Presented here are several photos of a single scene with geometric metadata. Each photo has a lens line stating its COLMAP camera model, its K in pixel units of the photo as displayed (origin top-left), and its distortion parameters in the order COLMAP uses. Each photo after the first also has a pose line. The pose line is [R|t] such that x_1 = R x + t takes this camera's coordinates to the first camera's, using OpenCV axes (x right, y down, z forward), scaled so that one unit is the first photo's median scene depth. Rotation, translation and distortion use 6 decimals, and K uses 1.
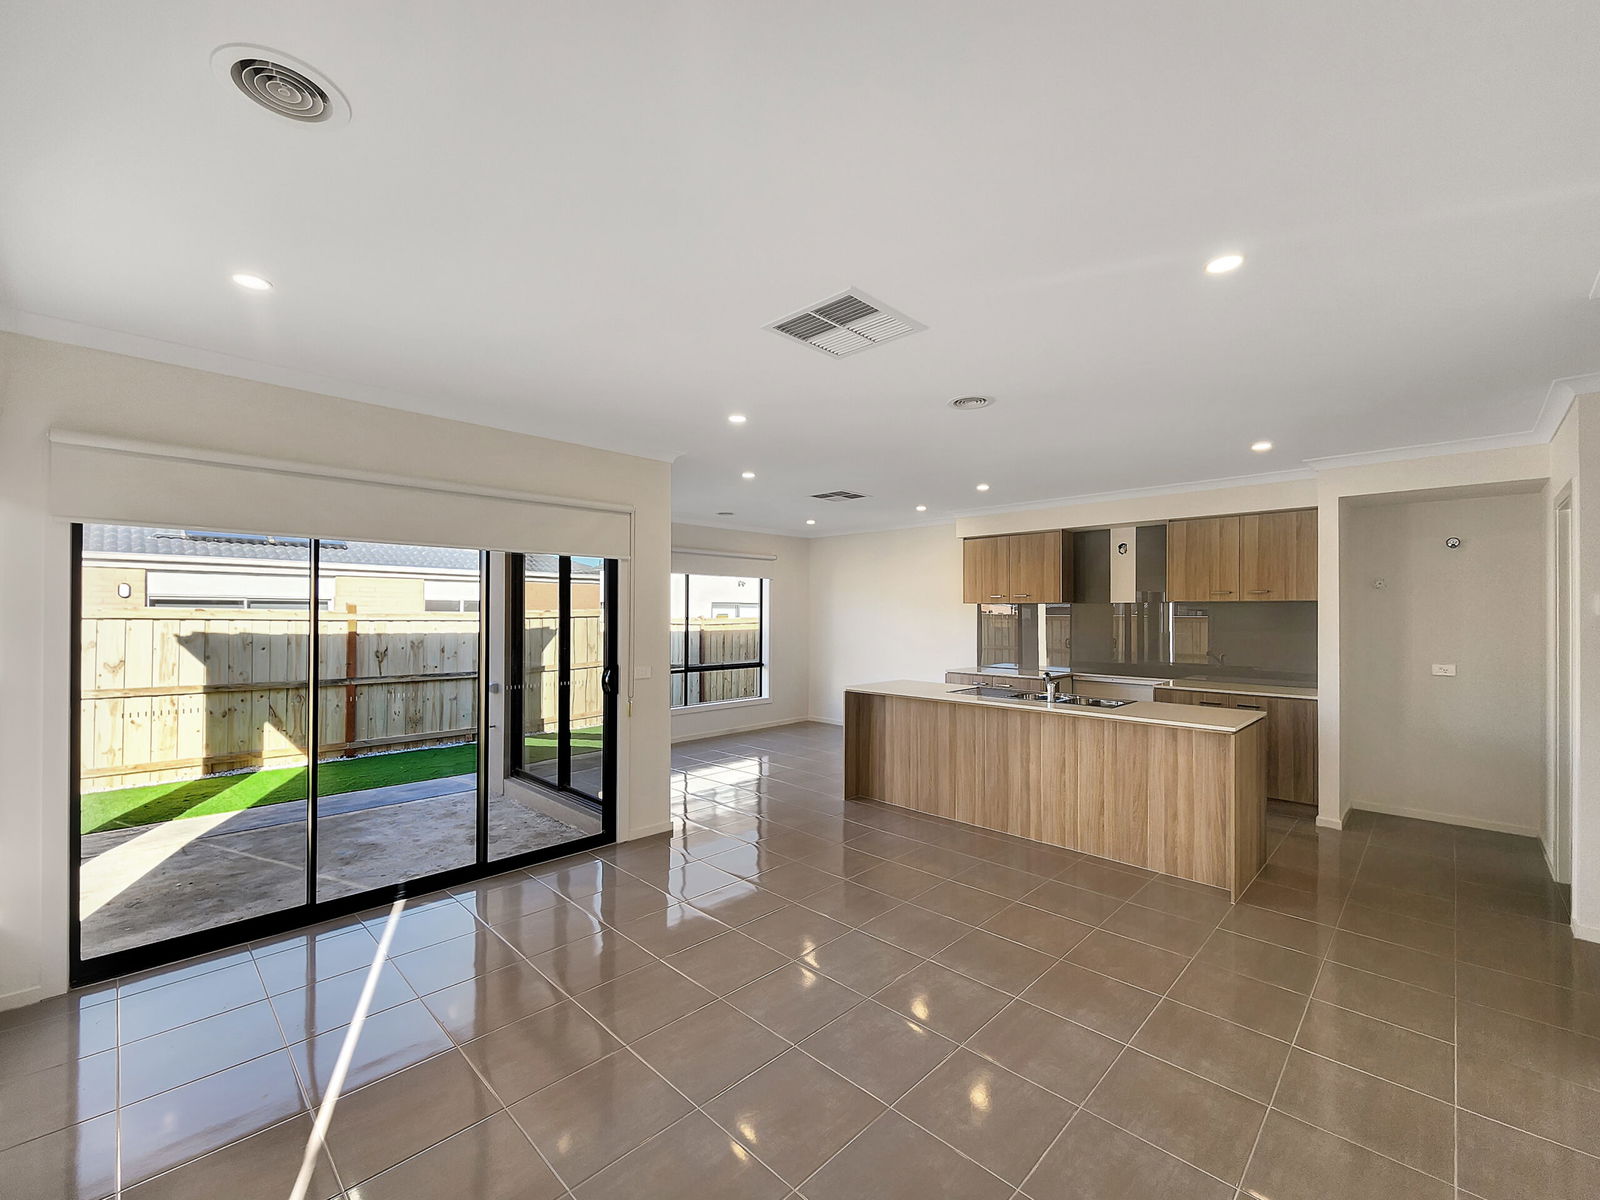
lens RADIAL K [[663.3, 0, 805.6], [0, 663.3, 603.3], [0, 0, 1]] dist [-0.000449, -0.000181]
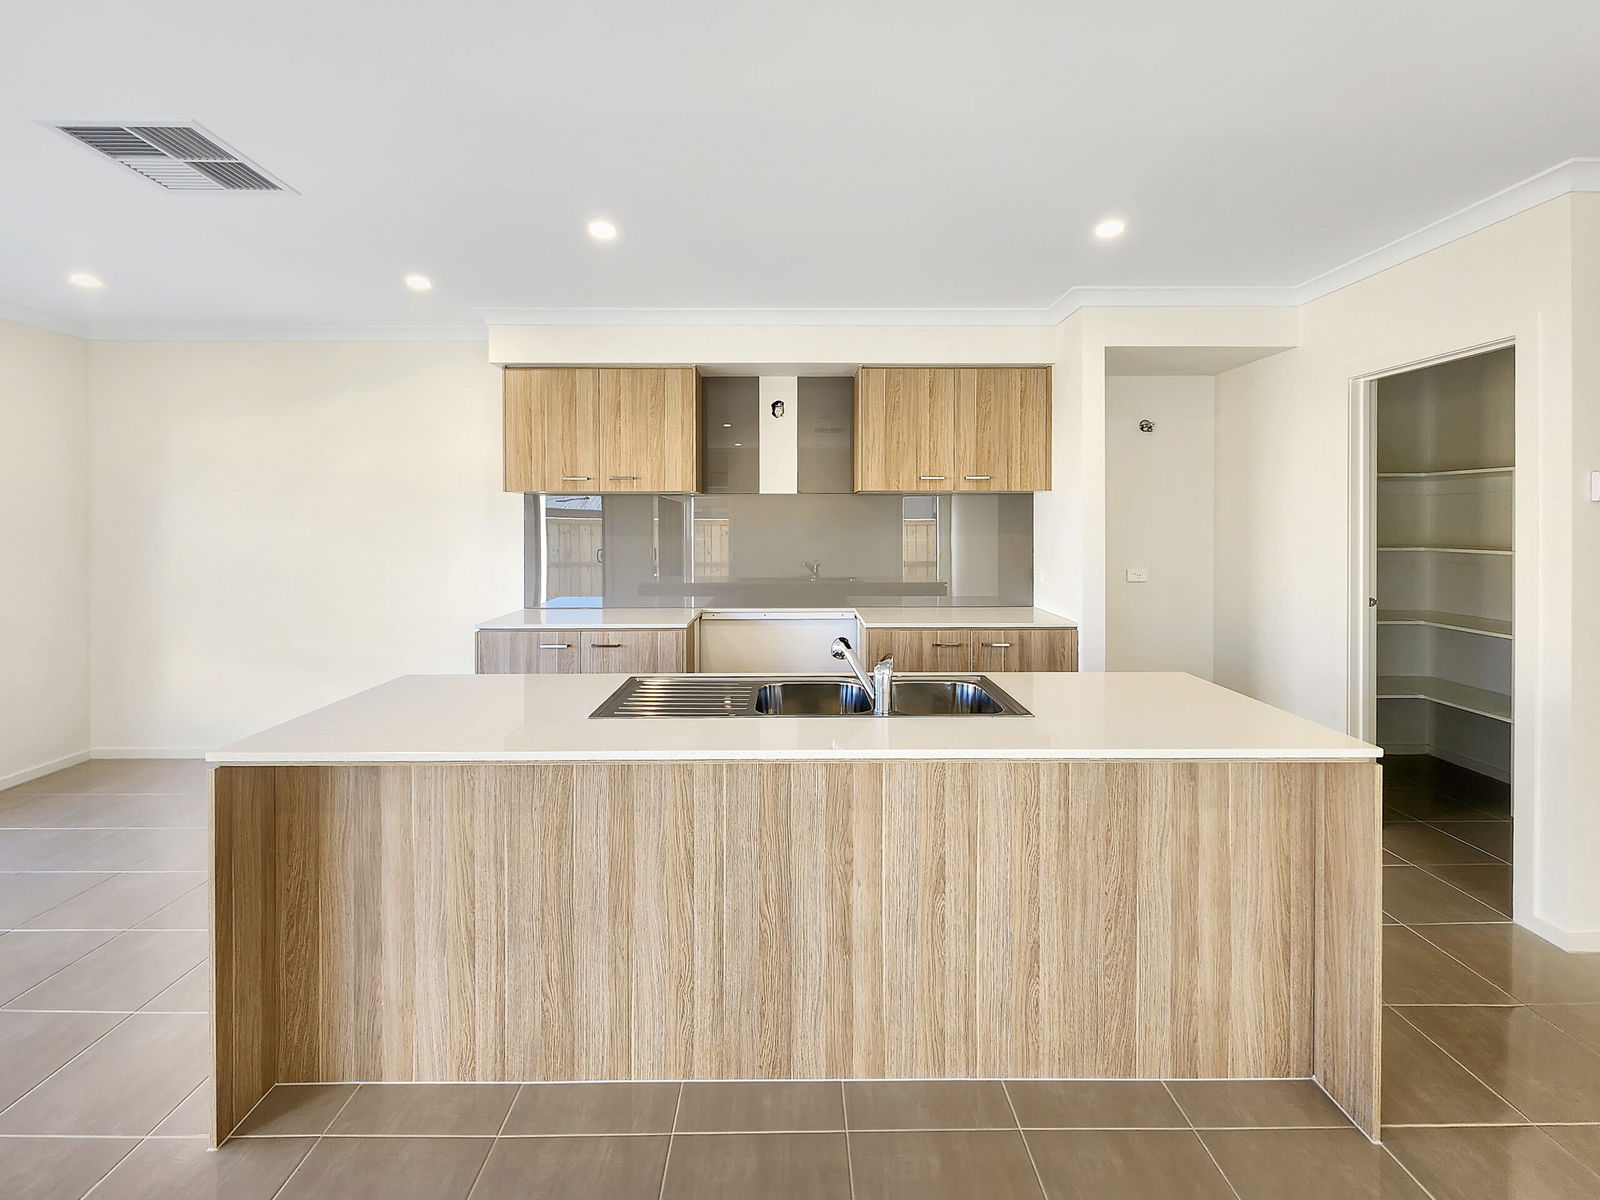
lens RADIAL K [[663.3, 0, 779.1], [0, 663.3, 530.7], [0, 0, 1]] dist [-0.000449, -0.000181]
pose [[0.711771, -0.012274, 0.702304, 0.036892], [-0.007179, 0.999668, 0.024747, 0.024390], [-0.702375, -0.022656, 0.711447, 0.697005]]
